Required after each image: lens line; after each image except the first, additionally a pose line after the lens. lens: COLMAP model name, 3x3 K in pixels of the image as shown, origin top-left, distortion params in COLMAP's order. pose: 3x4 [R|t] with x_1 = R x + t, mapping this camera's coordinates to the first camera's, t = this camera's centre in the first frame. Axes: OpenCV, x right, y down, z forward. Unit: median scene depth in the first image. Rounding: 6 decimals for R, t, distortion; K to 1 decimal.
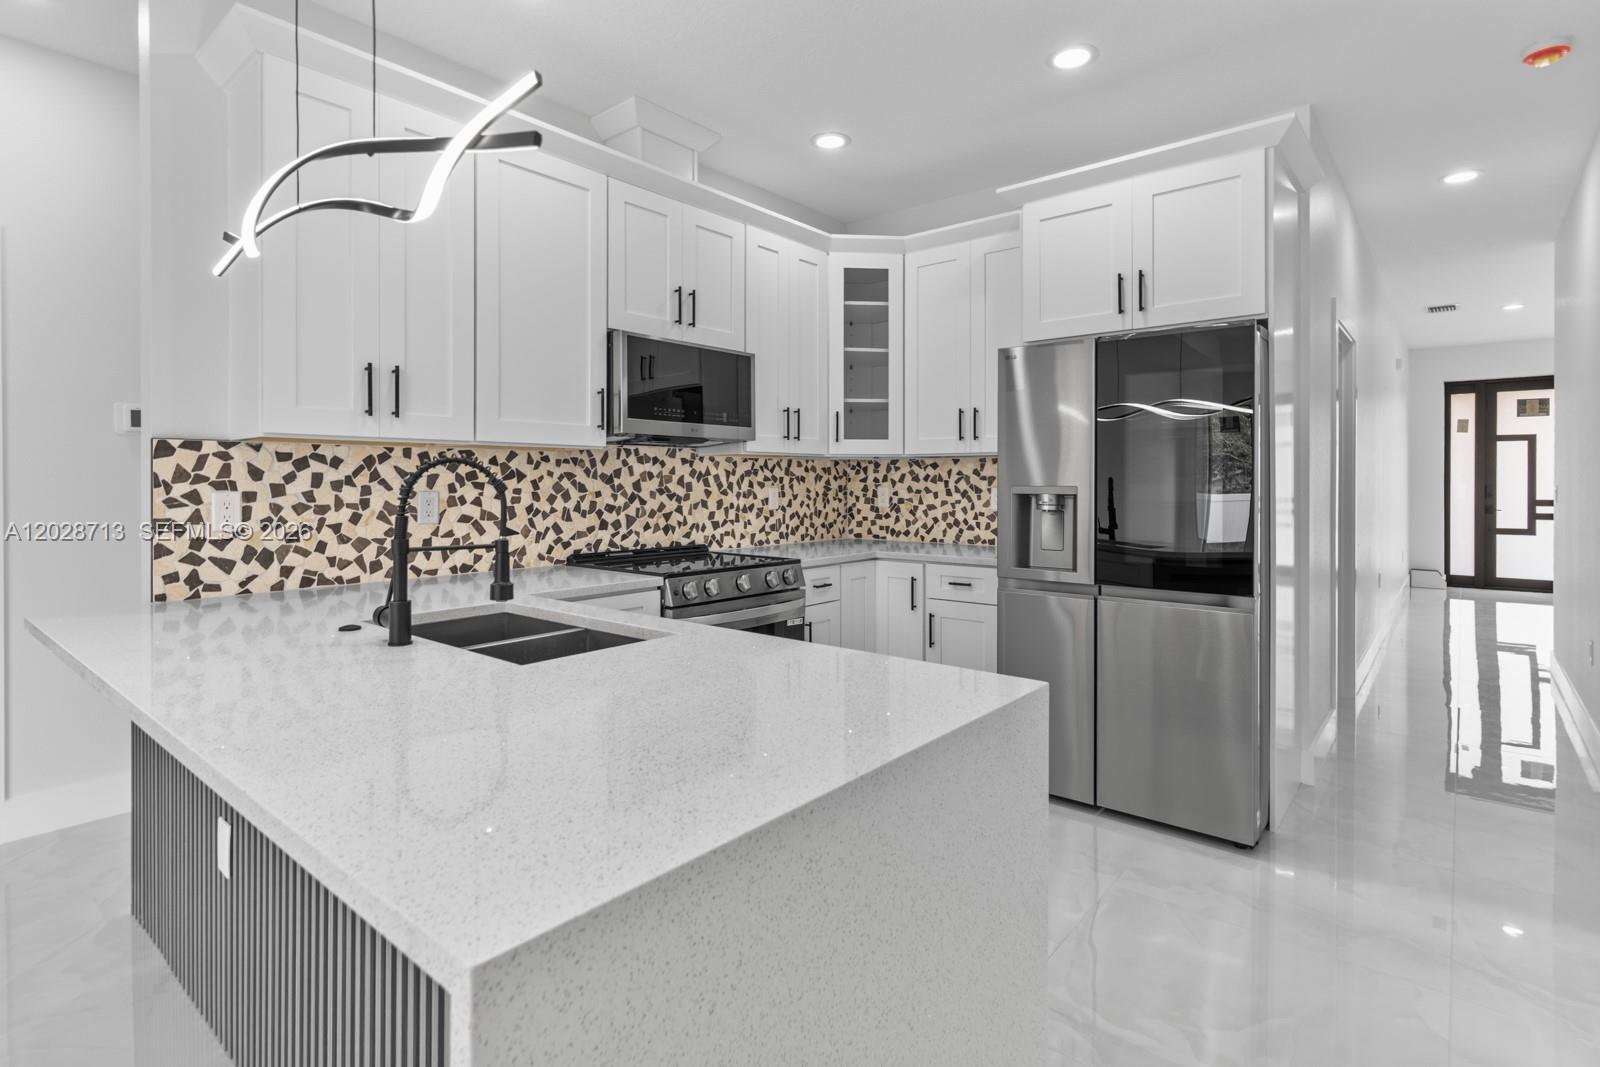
lens RADIAL K [[789.9, 0, 813.2], [0, 789.9, 483.9], [0, 0, 1]] dist [0.001008, 0.000236]
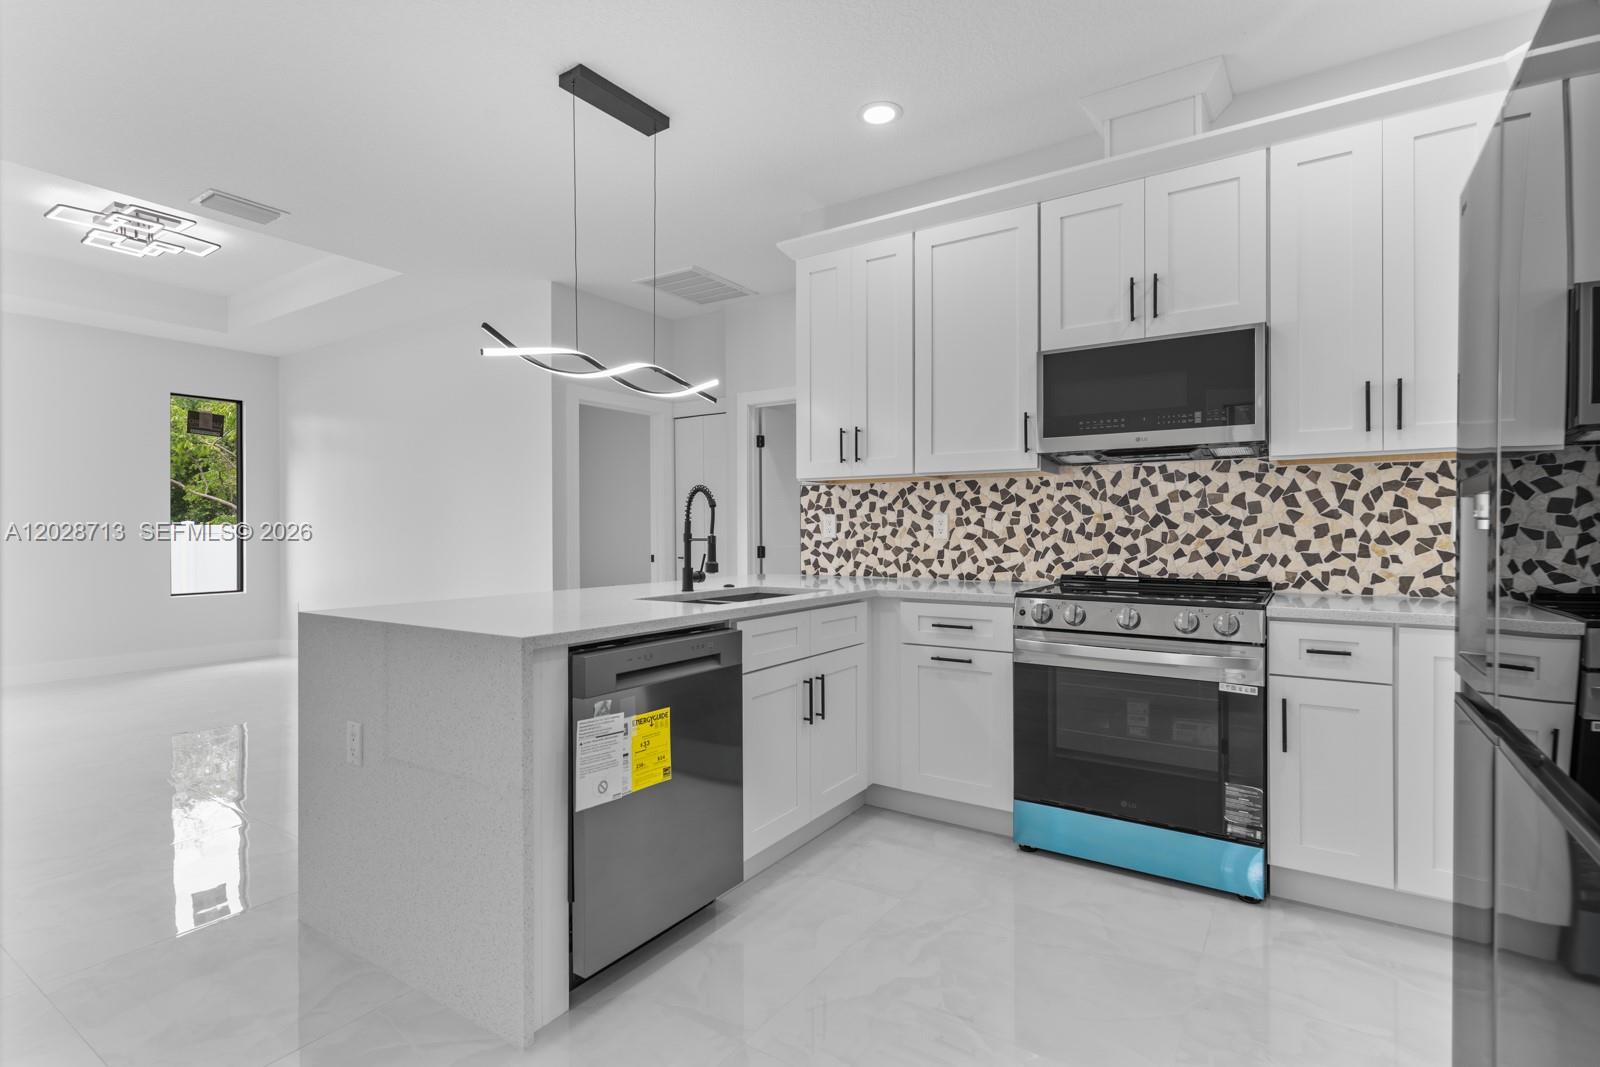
lens RADIAL K [[775.7, 0, 800.0], [0, 775.7, 533.5], [0, 0, 1]] dist [0.004488, 0.001394]
pose [[0.106486, 0.002175, -0.994312, 0.679724], [-0.002441, 0.999995, 0.001926, 0.035344], [0.994311, 0.002222, 0.106491, 0.563831]]
